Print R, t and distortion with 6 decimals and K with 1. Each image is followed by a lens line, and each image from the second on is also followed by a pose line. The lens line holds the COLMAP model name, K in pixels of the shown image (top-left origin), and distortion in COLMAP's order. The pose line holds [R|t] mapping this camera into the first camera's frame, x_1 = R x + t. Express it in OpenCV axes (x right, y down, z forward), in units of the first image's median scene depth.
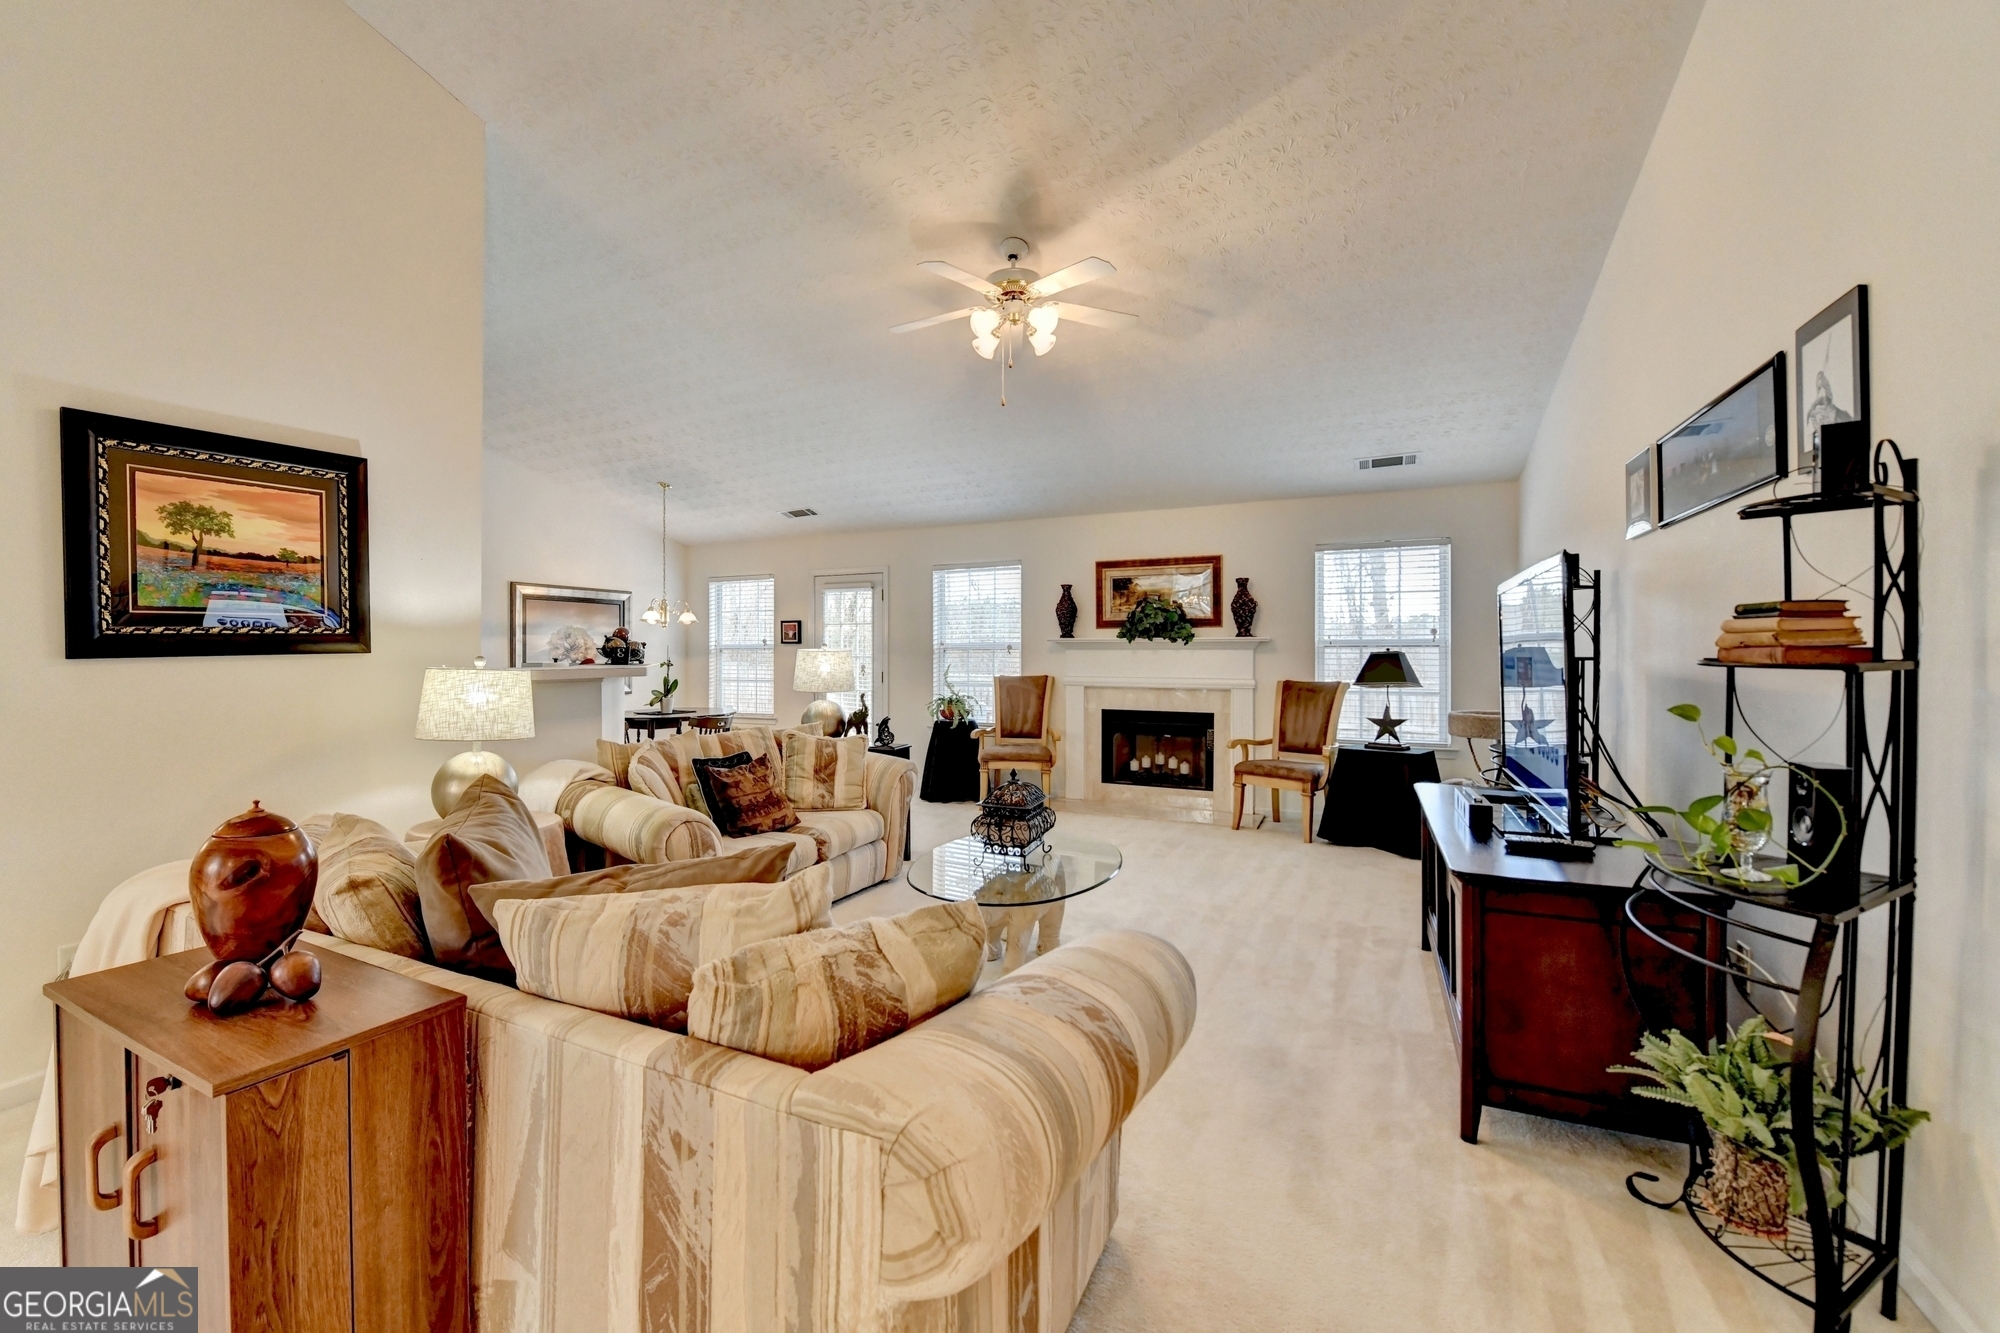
lens RADIAL K [[804.1, 0, 967.8], [0, 804.1, 657.5], [0, 0, 1]] dist [-0.014199, -0.000323]
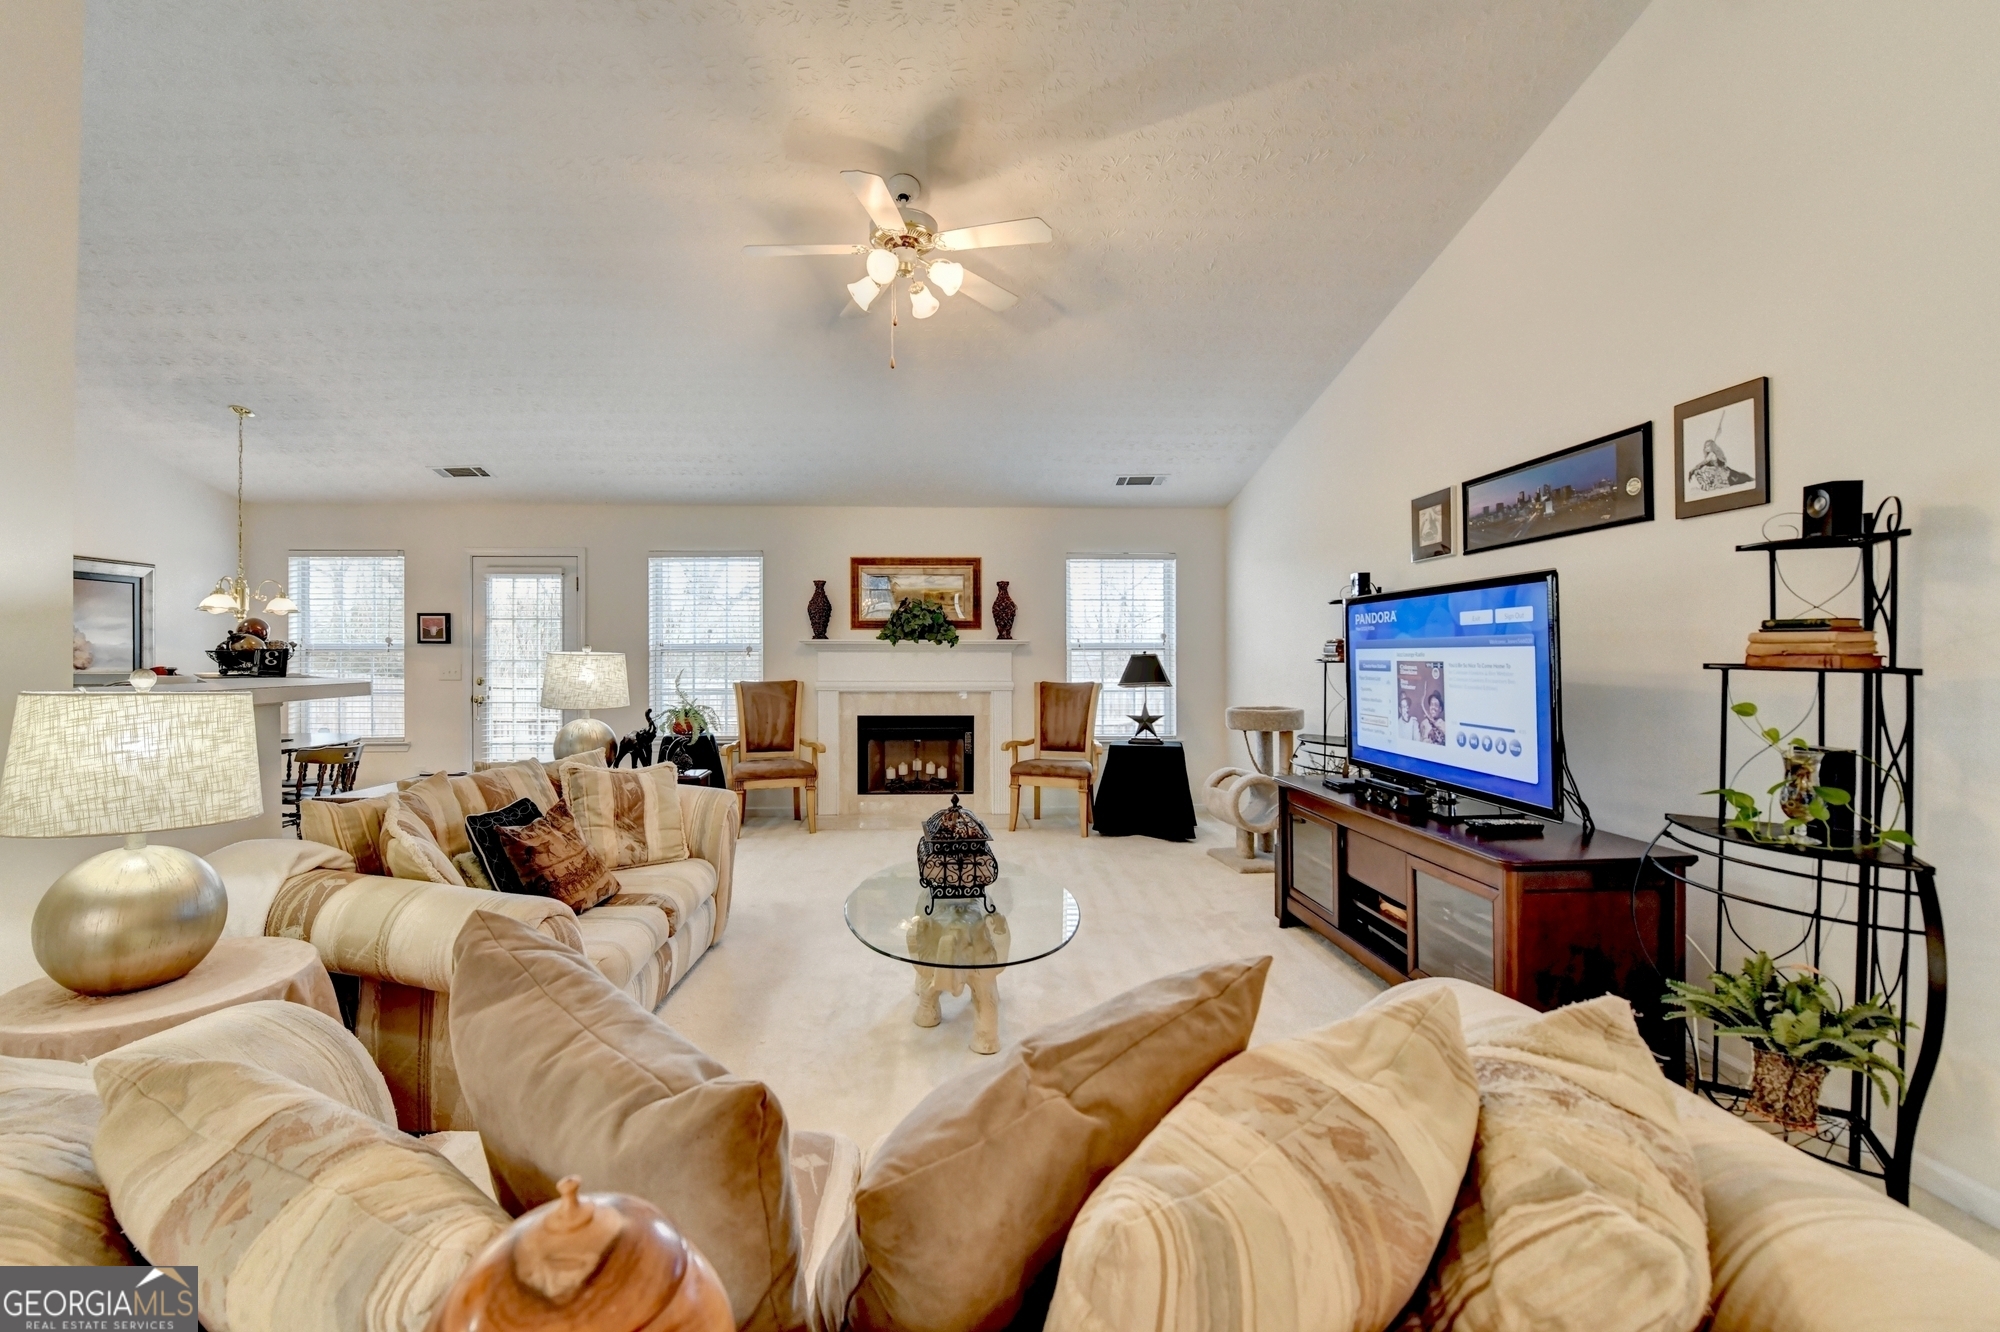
lens RADIAL K [[804.1, 0, 967.8], [0, 804.1, 657.0], [0, 0, 1]] dist [-0.014199, -0.000323]
pose [[0.879830, -0.003040, 0.475278, -0.191274], [0.003499, 0.999994, -0.000081, -0.003880], [-0.475275, 0.001734, 0.879836, 0.138488]]
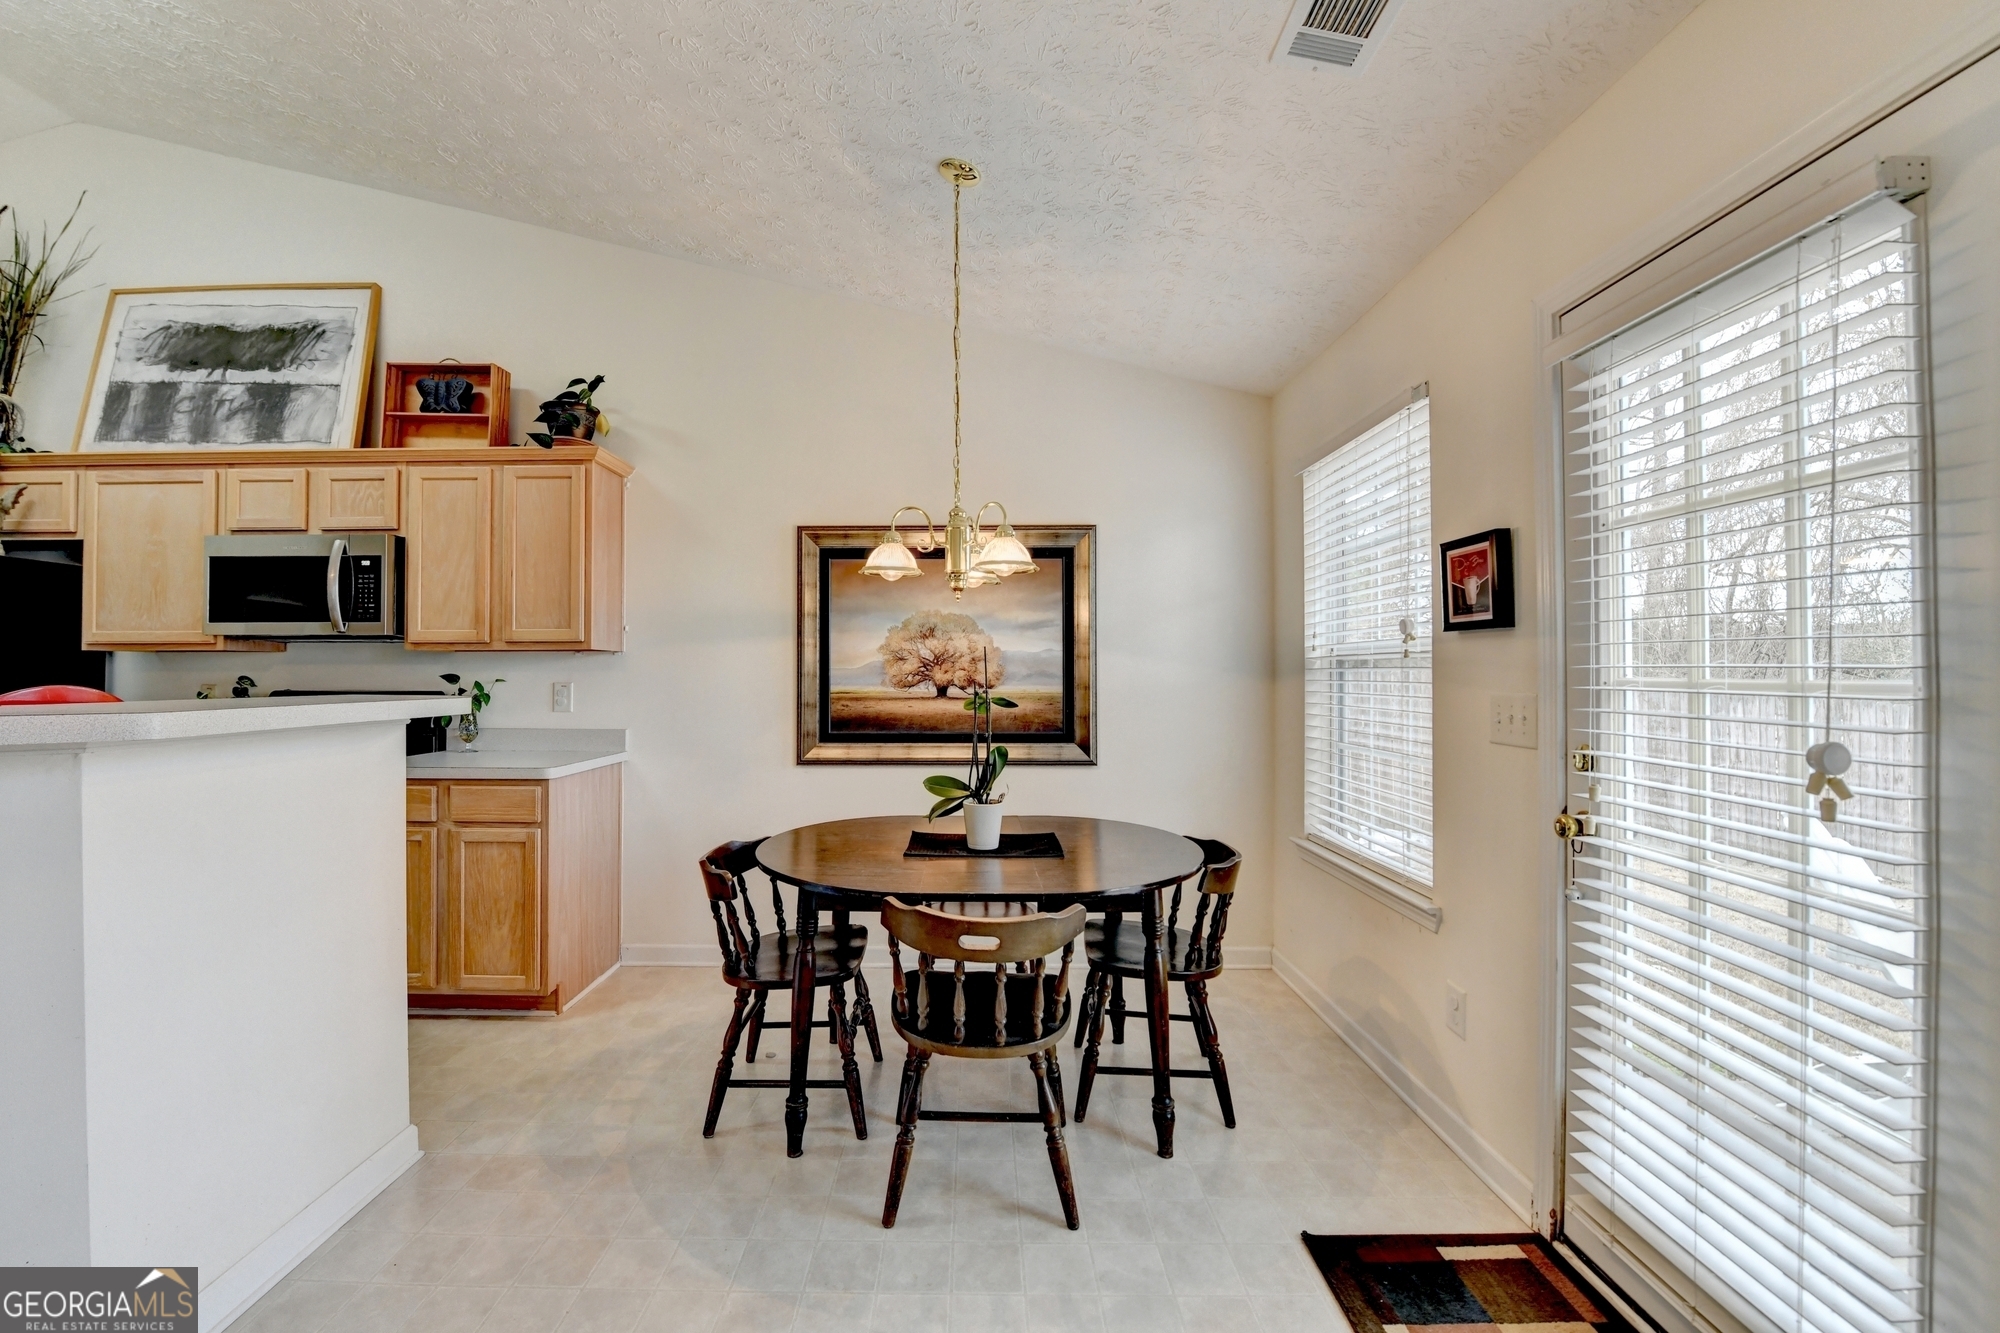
lens RADIAL K [[810.9, 0, 969.5], [0, 810.9, 667.3], [0, 0, 1]] dist [-0.016582, -0.000183]
pose [[0.426534, -0.006954, -0.904445, -0.088064], [-0.004640, 0.999940, -0.009877, -0.003546], [0.904460, 0.008409, 0.426476, 1.065224]]
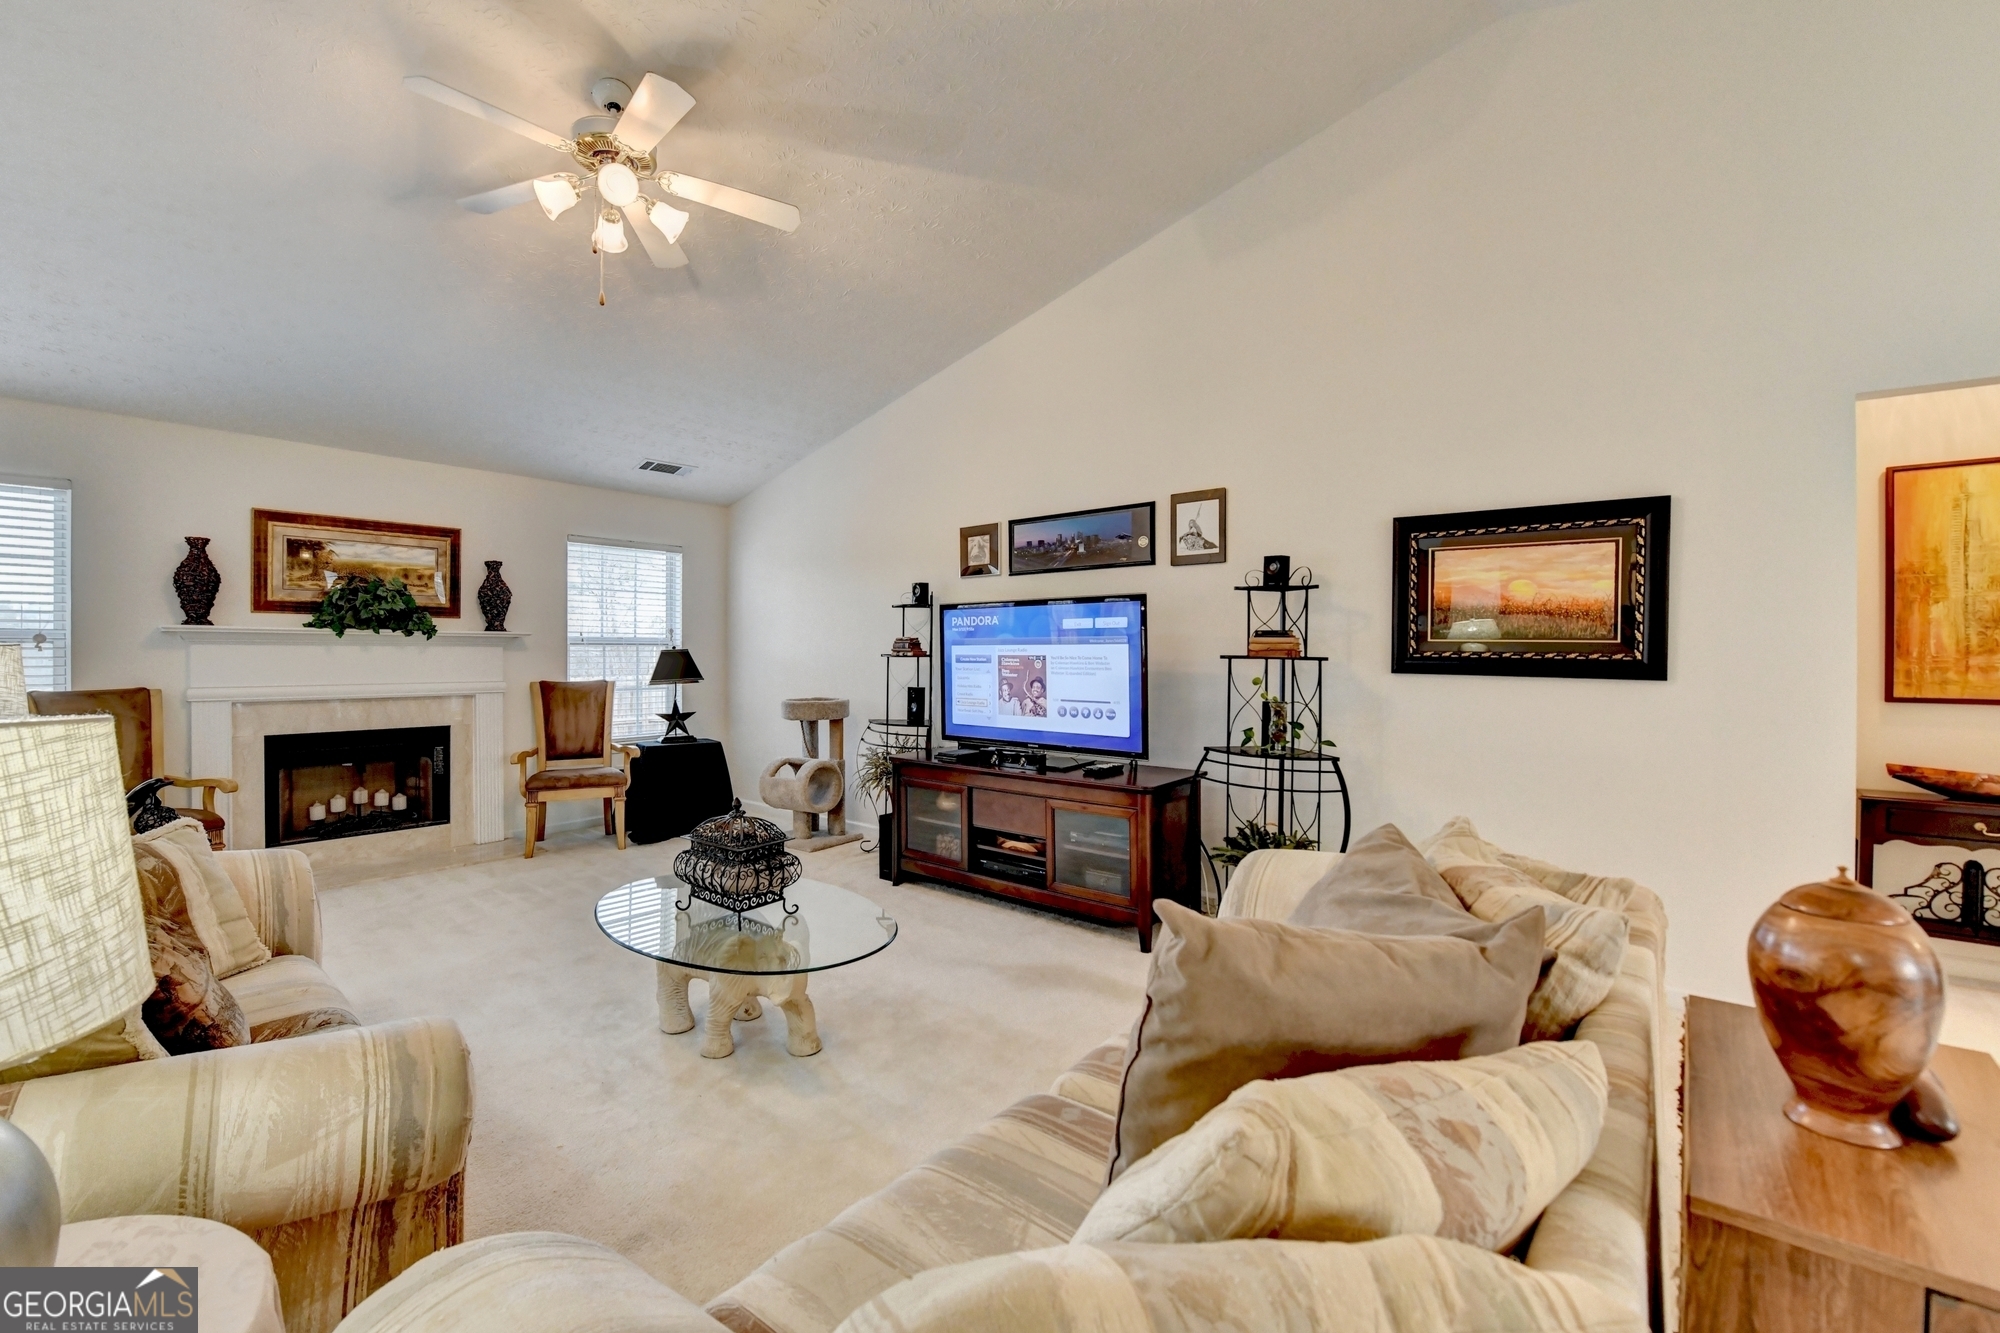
lens RADIAL K [[809.6, 0, 965.5], [0, 809.6, 655.9], [0, 0, 1]] dist [-0.014402, -0.000148]
pose [[0.251009, -0.004604, 0.967974, -0.373523], [0.002267, 0.999989, 0.004168, -0.002356], [-0.967982, 0.001148, 0.251017, 0.332648]]
